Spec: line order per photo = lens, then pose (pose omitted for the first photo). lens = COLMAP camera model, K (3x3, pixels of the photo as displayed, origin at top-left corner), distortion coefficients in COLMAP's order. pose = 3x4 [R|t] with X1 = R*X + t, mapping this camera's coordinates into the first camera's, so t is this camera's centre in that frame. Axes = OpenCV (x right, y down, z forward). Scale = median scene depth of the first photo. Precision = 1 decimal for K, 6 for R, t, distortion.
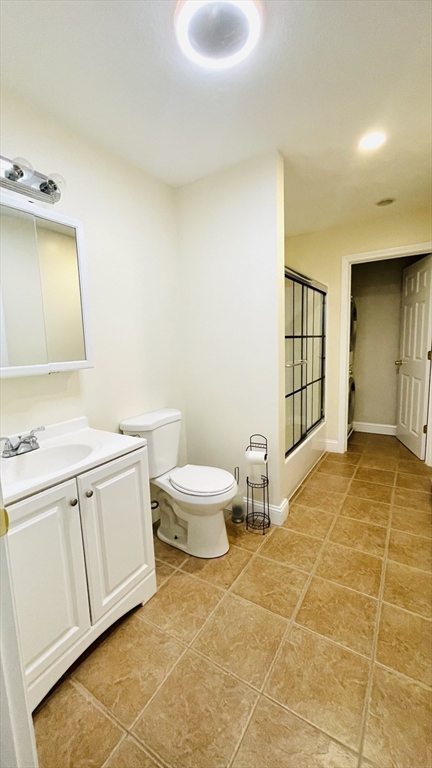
lens RADIAL K [[305.5, 0, 218.0], [0, 305.5, 379.0], [0, 0, 1]] dist [-0.010748, 0.000221]
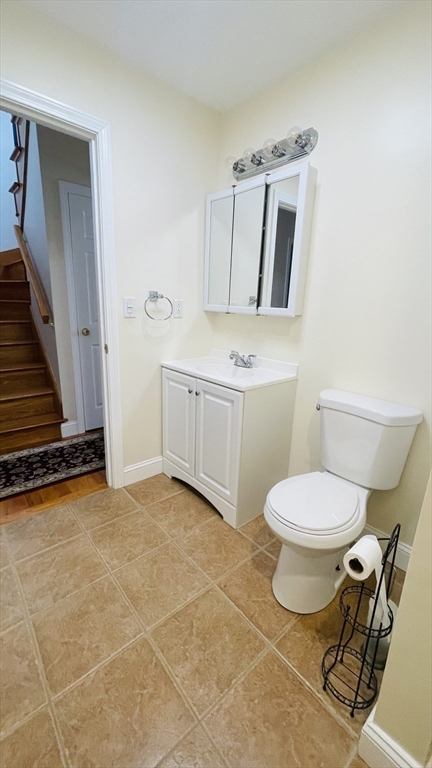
lens RADIAL K [[310.6, 0, 216.0], [0, 310.6, 384.0], [0, 0, 1]] dist [-0.011978, 0.000124]
pose [[-0.305072, 0.250755, -0.918723, 0.350048], [-0.150128, 0.939986, 0.306410, -0.053993], [0.940421, 0.231404, -0.249118, 0.548341]]
